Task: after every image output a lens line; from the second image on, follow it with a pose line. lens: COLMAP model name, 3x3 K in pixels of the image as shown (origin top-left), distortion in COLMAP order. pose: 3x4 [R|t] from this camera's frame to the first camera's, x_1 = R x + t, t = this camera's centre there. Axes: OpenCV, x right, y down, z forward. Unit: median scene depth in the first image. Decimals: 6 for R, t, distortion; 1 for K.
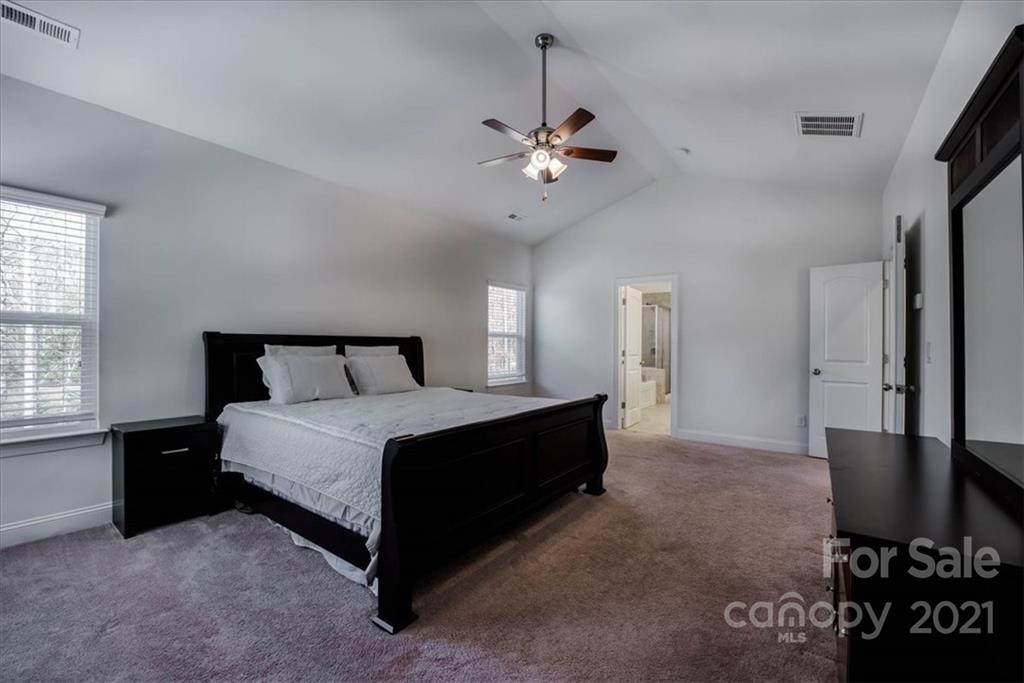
lens RADIAL K [[417.5, 0, 513.3], [0, 417.5, 342.5], [0, 0, 1]] dist [-0.024974, 0.000147]
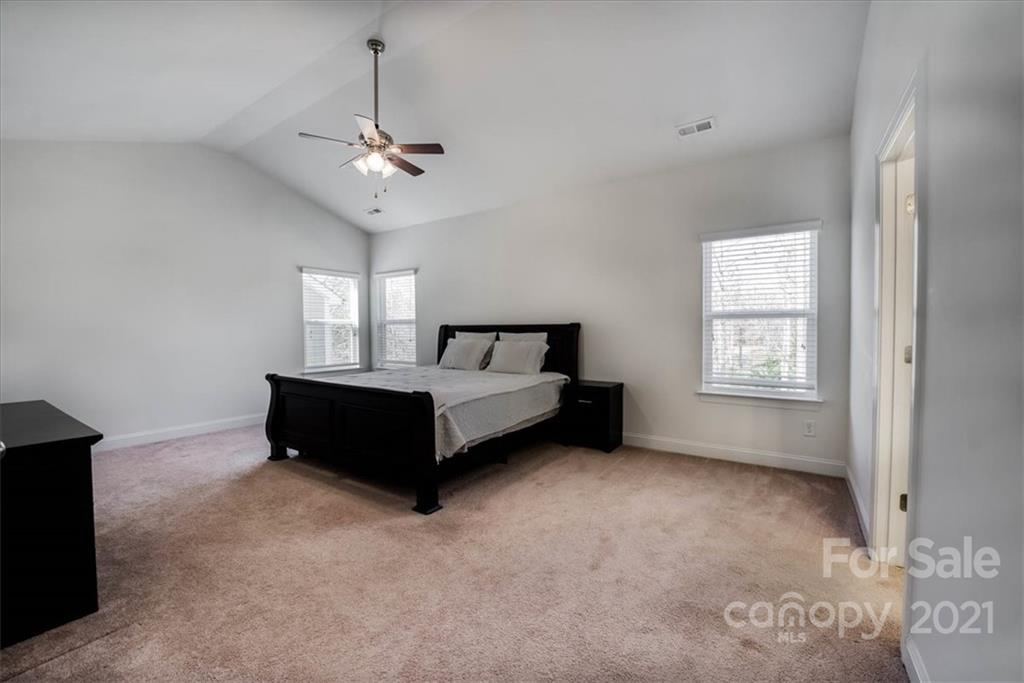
lens RADIAL K [[417.5, 0, 515.5], [0, 417.5, 338.8], [0, 0, 1]] dist [-0.024974, 0.000147]
pose [[0.034727, 0.010357, -0.999343, 1.028367], [0.003430, 0.999939, 0.010482, 0.015916], [0.999391, -0.003792, 0.034690, 1.161223]]
